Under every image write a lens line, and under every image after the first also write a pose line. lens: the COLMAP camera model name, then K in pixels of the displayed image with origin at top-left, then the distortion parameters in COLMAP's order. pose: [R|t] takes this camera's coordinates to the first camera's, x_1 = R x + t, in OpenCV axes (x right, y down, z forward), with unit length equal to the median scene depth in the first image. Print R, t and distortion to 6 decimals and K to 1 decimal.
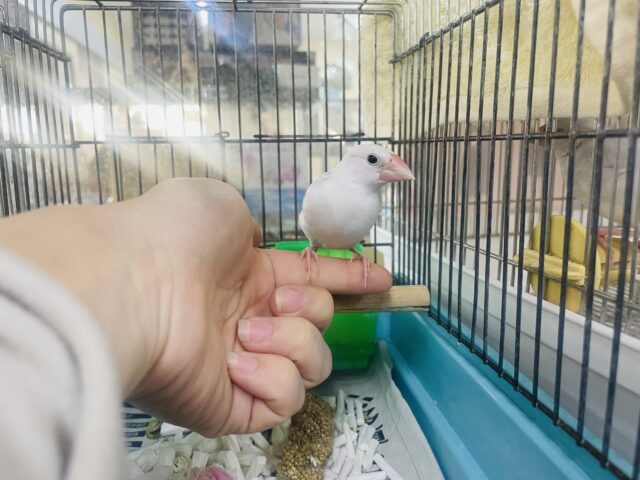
lens RADIAL K [[515.7, 0, 320.0], [0, 515.7, 240.0], [0, 0, 1]] dist [0.049919, -0.111086]
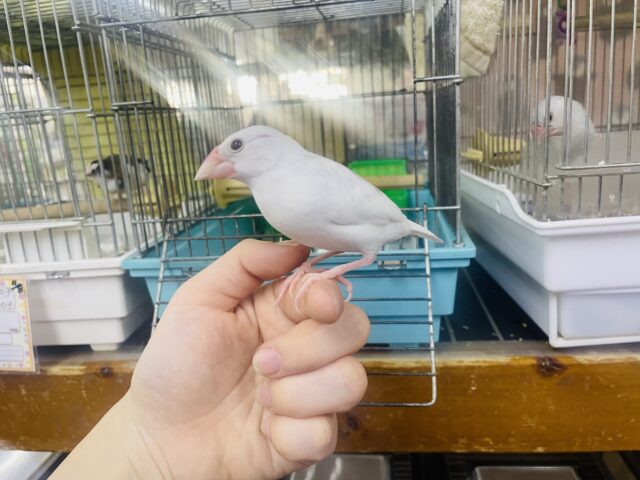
lens RADIAL K [[521.4, 0, 321.5], [0, 521.4, 241.9], [0, 0, 1]] dist [0.047766, -0.113236]
pose [[0.962610, 0.008129, -0.270768, 0.278150], [0.012469, 0.997161, 0.074263, 0.141169], [0.270603, -0.074862, 0.959776, -0.661008]]
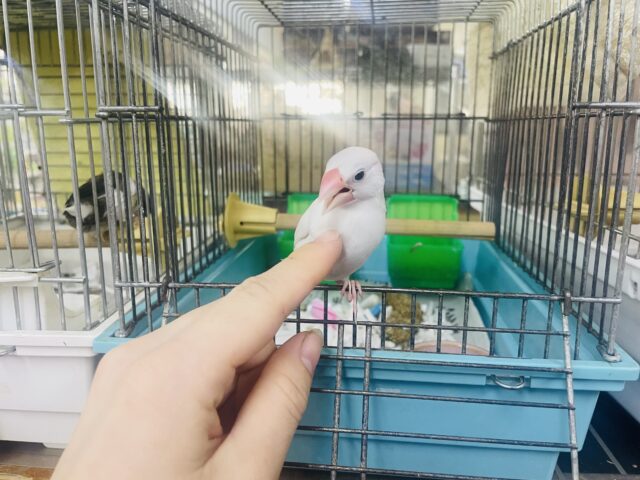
lens RADIAL K [[515.7, 0, 320.0], [0, 515.7, 240.0], [0, 0, 1]] dist [0.049919, -0.111086]
pose [[0.968777, 0.068061, -0.238408, 0.064267], [-0.057950, 0.997108, 0.049174, 0.069636], [0.241065, -0.033823, 0.969919, -0.370720]]
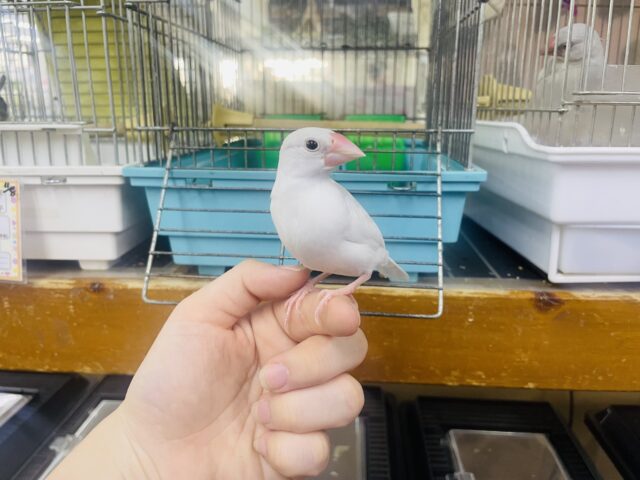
lens RADIAL K [[515.7, 0, 320.0], [0, 515.7, 240.0], [0, 0, 1]] dist [0.049919, -0.111086]
pose [[0.972485, 0.073576, -0.221041, 0.215393], [-0.057236, 0.995194, 0.079450, 0.284745], [0.225825, -0.064613, 0.972023, -0.665512]]
